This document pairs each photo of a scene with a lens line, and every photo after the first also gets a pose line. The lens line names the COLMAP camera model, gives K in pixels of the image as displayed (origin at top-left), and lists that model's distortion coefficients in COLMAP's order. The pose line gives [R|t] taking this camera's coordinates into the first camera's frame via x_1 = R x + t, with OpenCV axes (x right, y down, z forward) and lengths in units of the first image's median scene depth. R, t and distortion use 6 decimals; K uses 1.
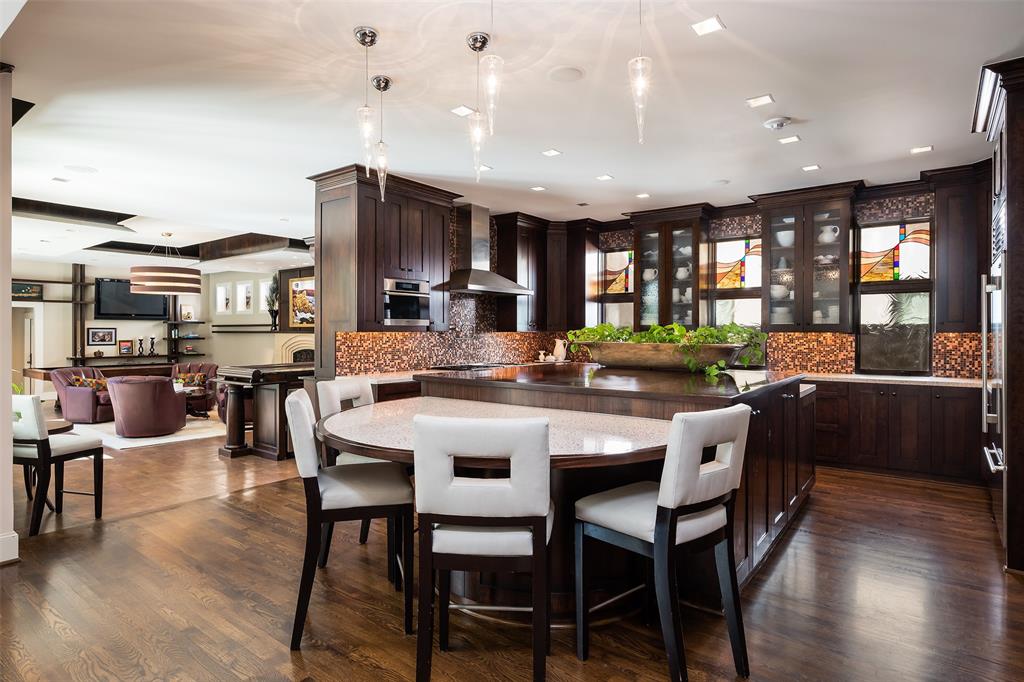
lens RADIAL K [[552.6, 0, 513.1], [0, 552.6, 335.7], [0, 0, 1]] dist [0.006229, 0.001809]
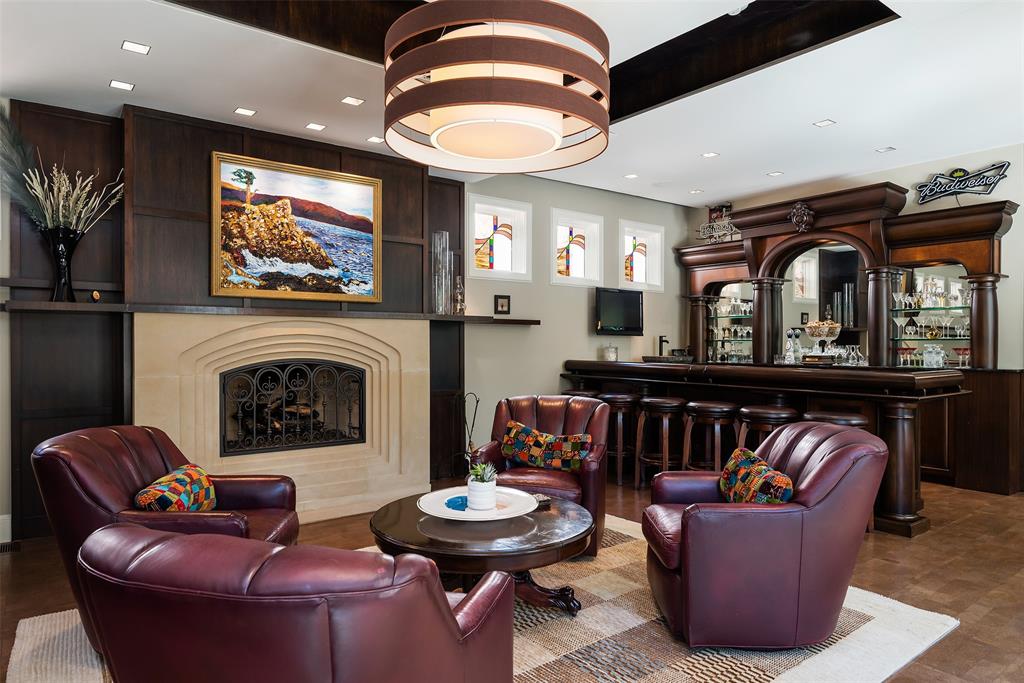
lens RADIAL K [[652.3, 0, 513.2], [0, 652.3, 344.9], [0, 0, 1]] dist [0.000235, -0.002553]
pose [[0.250140, -0.004367, 0.968200, -0.702658], [0.007576, 0.999968, 0.002553, 0.013306], [-0.968180, 0.006696, 0.250165, 0.694402]]
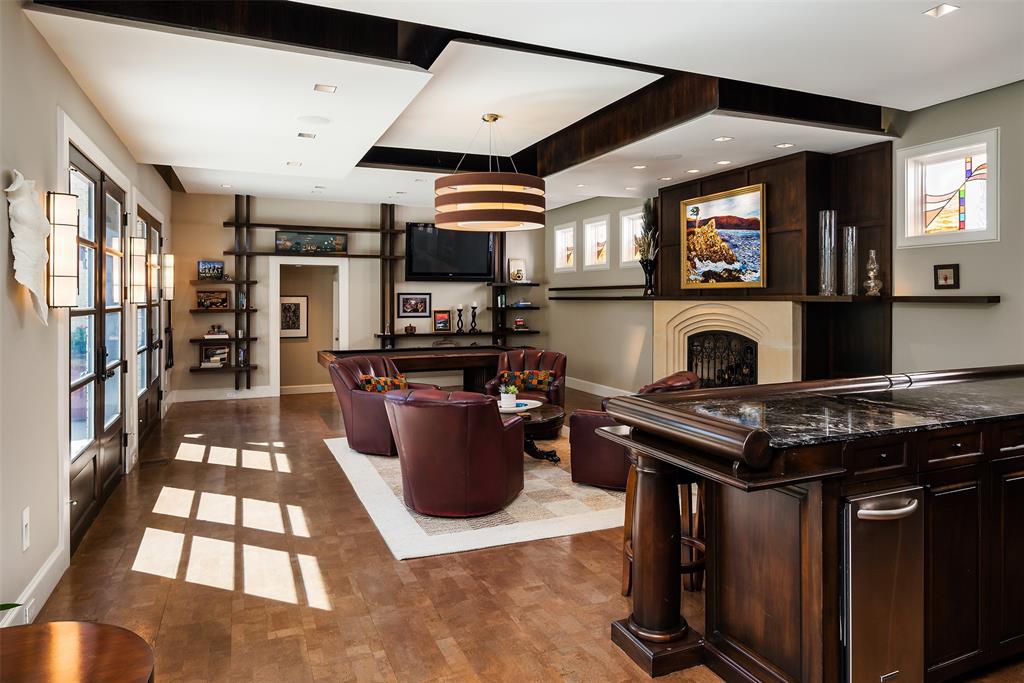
lens RADIAL K [[648.2, 0, 536.2], [0, 648.2, 297.7], [0, 0, 1]] dist [-0.002630, 0.000183]
pose [[0.881287, -0.002553, -0.472574, -0.216929], [-0.001421, 0.999967, -0.008052, -0.001747], [0.472579, 0.007768, 0.881254, 0.351341]]
